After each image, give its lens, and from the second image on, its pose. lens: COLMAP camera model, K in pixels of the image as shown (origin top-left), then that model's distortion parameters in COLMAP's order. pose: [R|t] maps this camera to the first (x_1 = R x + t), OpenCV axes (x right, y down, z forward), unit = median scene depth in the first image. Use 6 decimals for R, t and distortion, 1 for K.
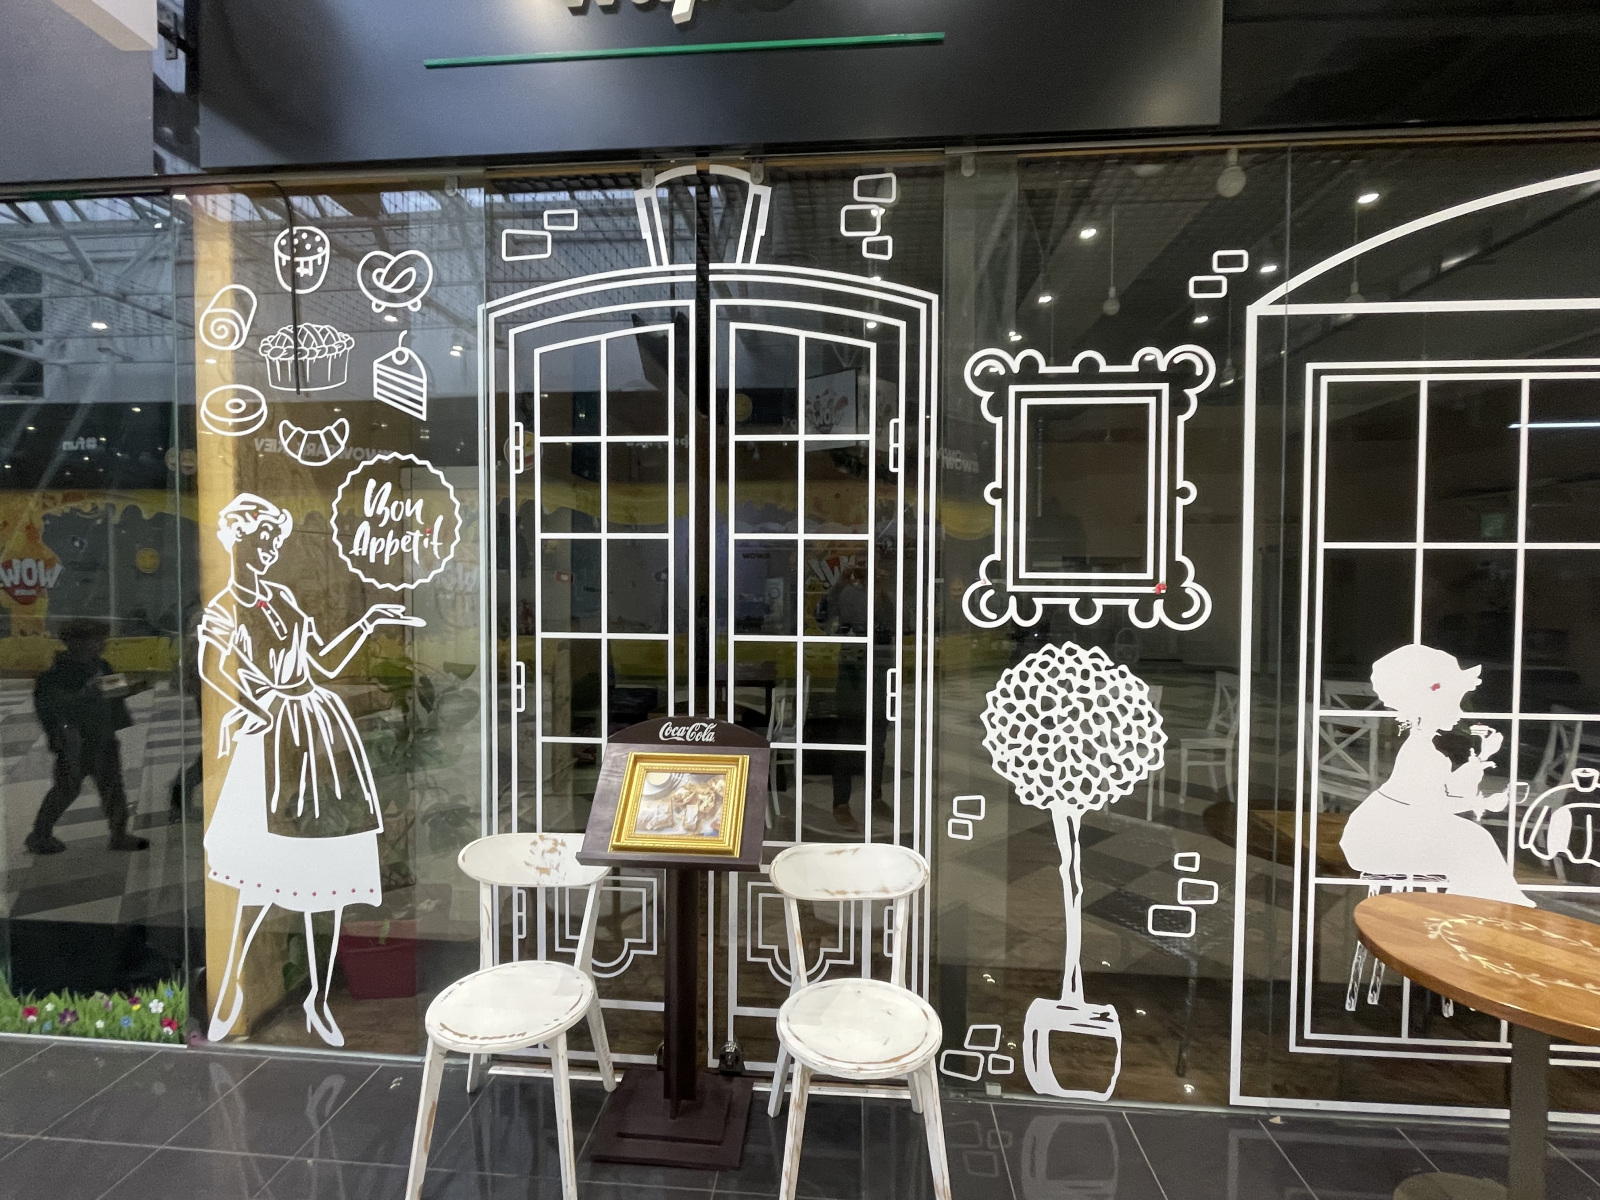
lens RADIAL K [[740.8, 0, 797.0], [0, 740.8, 595.6], [0, 0, 1]] dist [-0.003630, -0.001777]
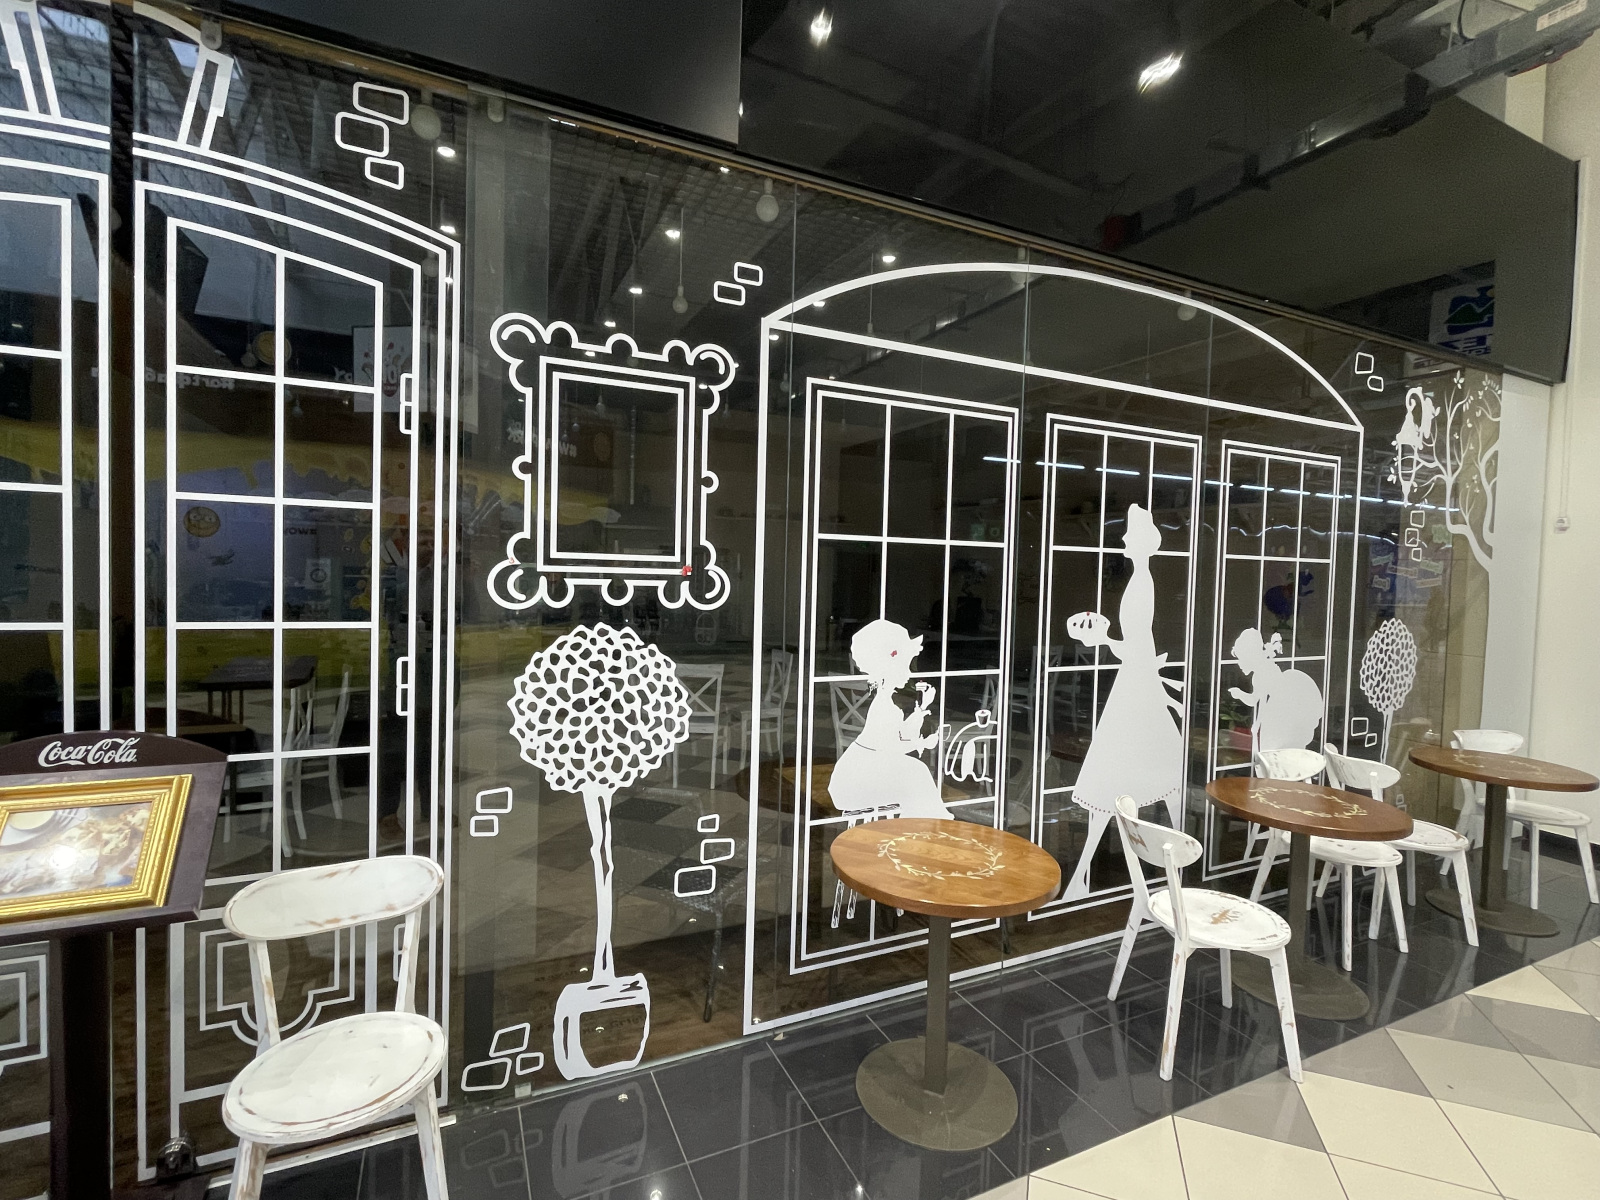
lens RADIAL K [[740.8, 0, 801.5], [0, 740.8, 594.5], [0, 0, 1]] dist [-0.003630, -0.001777]
pose [[0.866345, 0.001079, 0.499445, 0.102208], [-0.009157, 0.999864, 0.013724, 0.008038], [-0.499363, -0.016464, 0.866237, -0.000584]]
